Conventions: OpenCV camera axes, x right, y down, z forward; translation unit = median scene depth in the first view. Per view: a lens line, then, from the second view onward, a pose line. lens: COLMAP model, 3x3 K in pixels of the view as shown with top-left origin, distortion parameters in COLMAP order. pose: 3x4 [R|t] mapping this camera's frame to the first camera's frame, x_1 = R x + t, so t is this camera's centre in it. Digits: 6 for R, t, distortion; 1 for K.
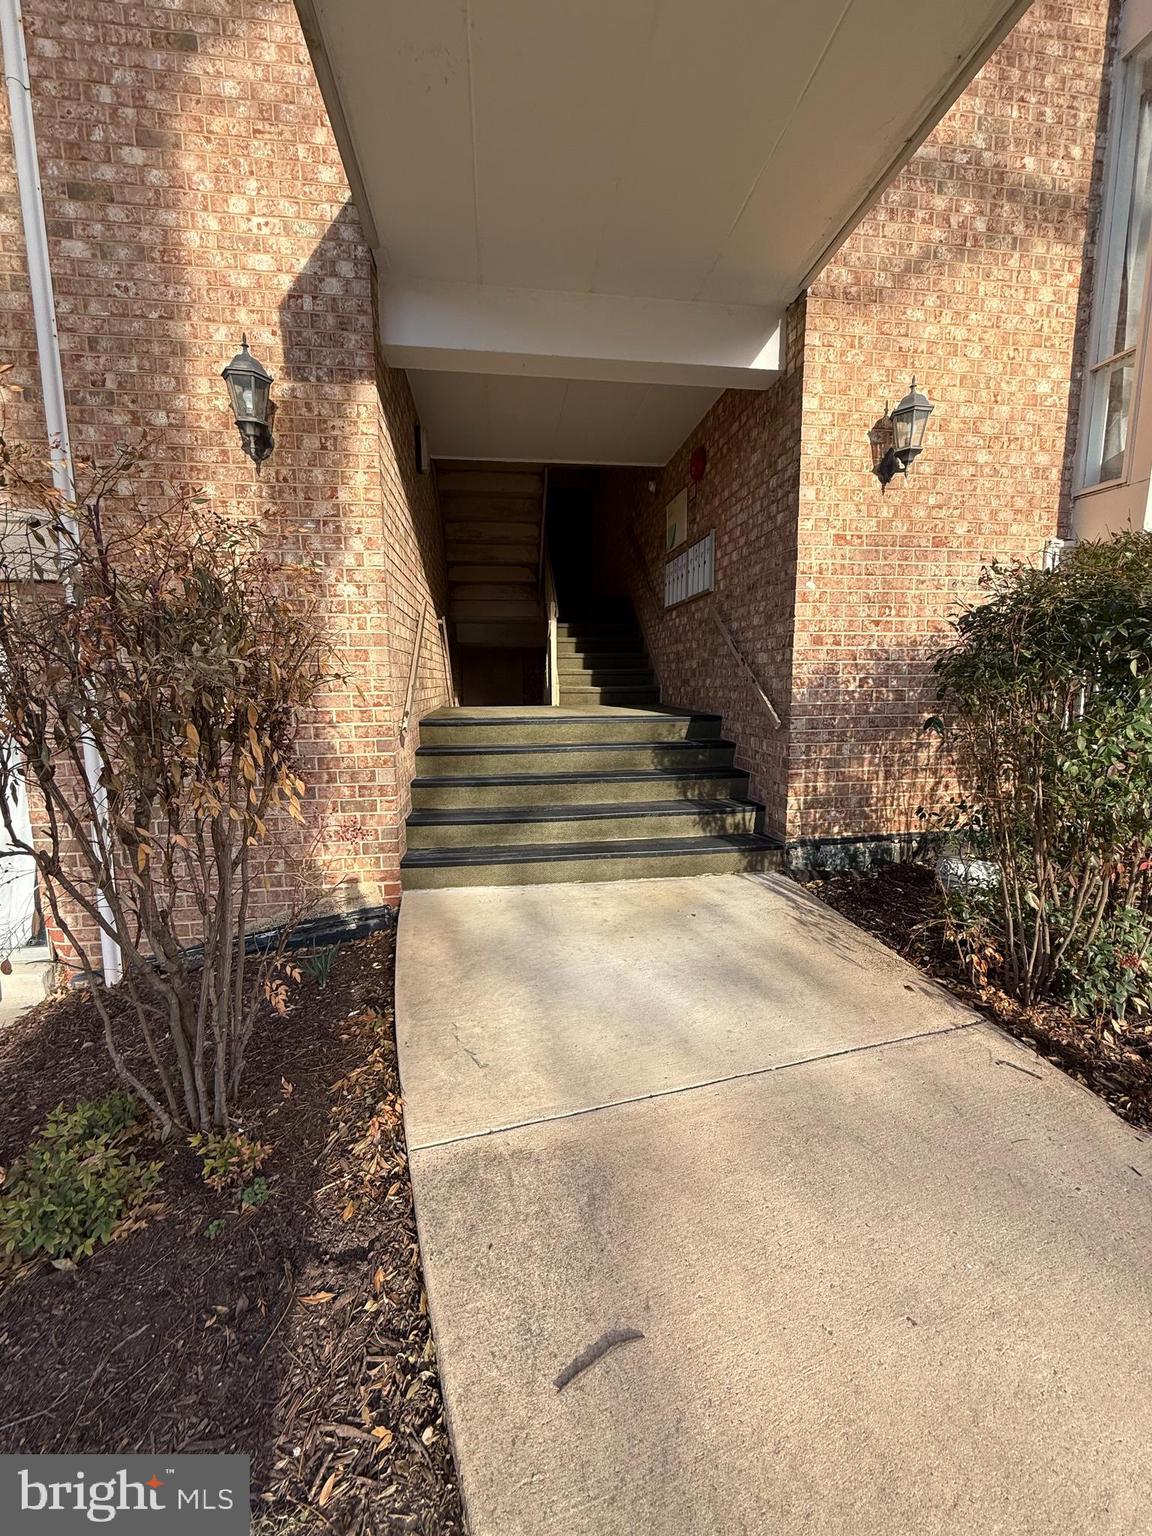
lens RADIAL K [[610.5, 0, 566.4], [0, 610.5, 764.0], [0, 0, 1]] dist [-0.000823, 0.000116]
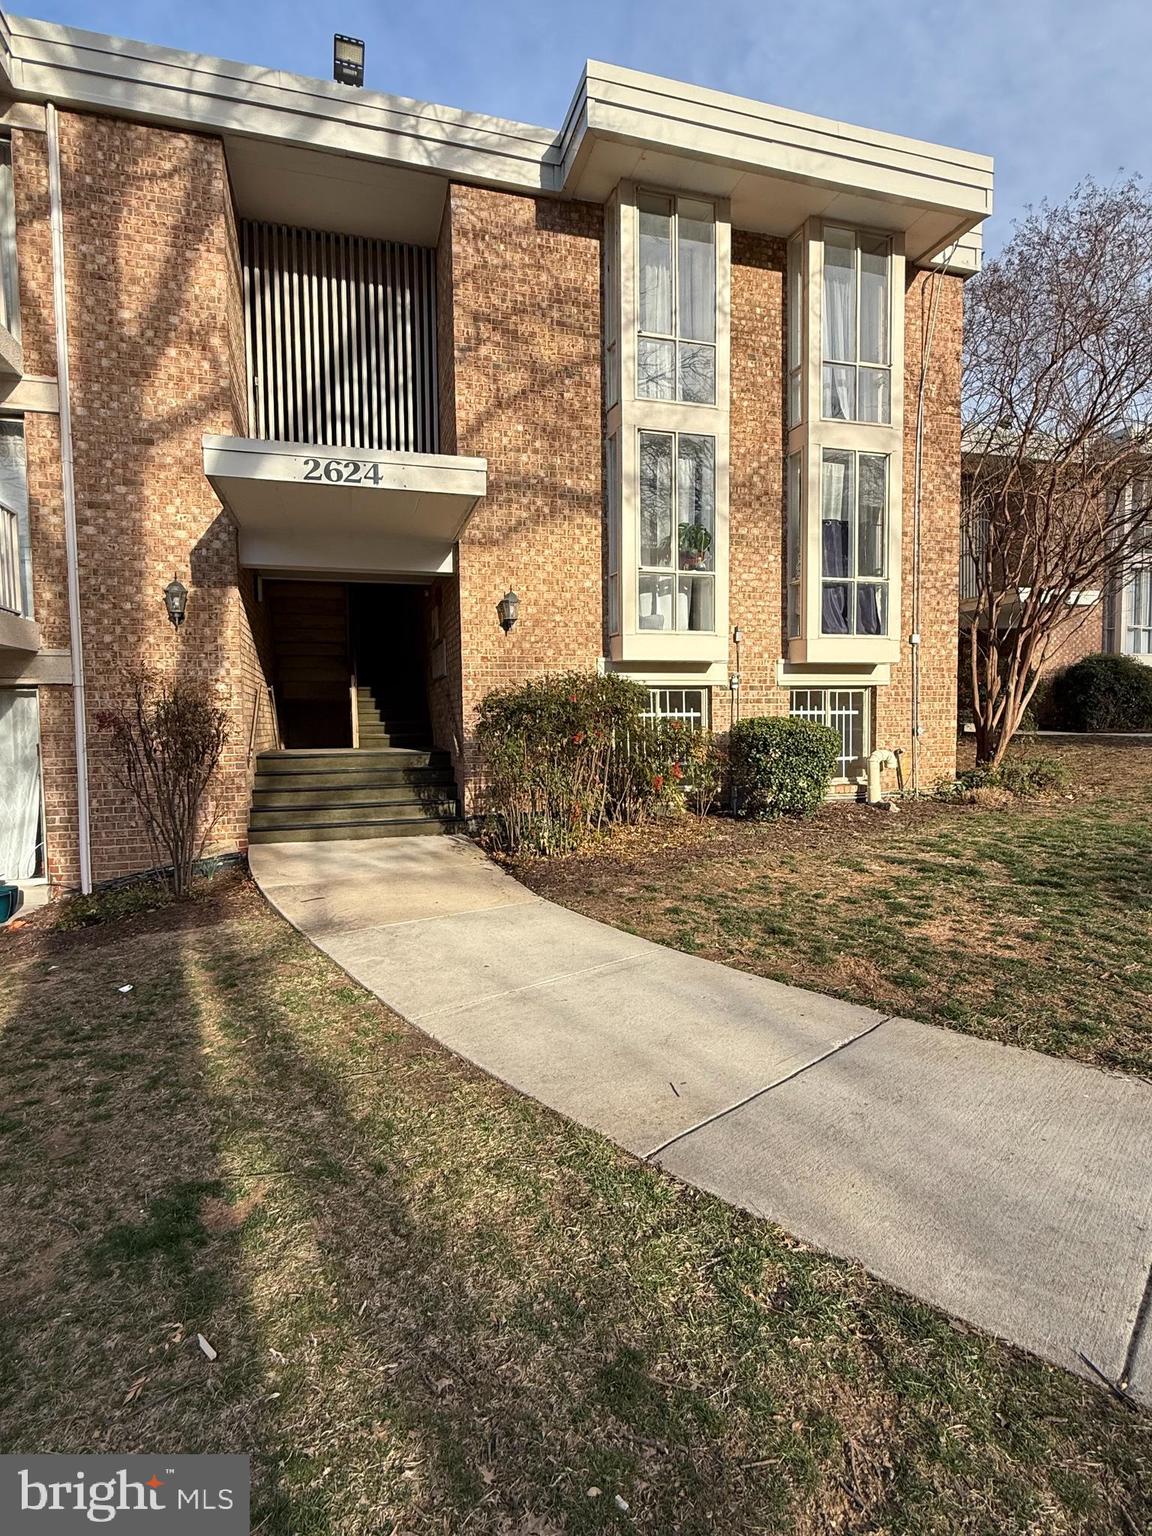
lens RADIAL K [[787.9, 0, 571.2], [0, 787.9, 767.3], [0, 0, 1]] dist [-0.003979, 0.001992]
pose [[0.986089, -0.013852, 0.165643, 0.309439], [0.027123, 0.996574, -0.078131, 0.190528], [-0.163993, 0.081537, 0.983086, -1.554460]]
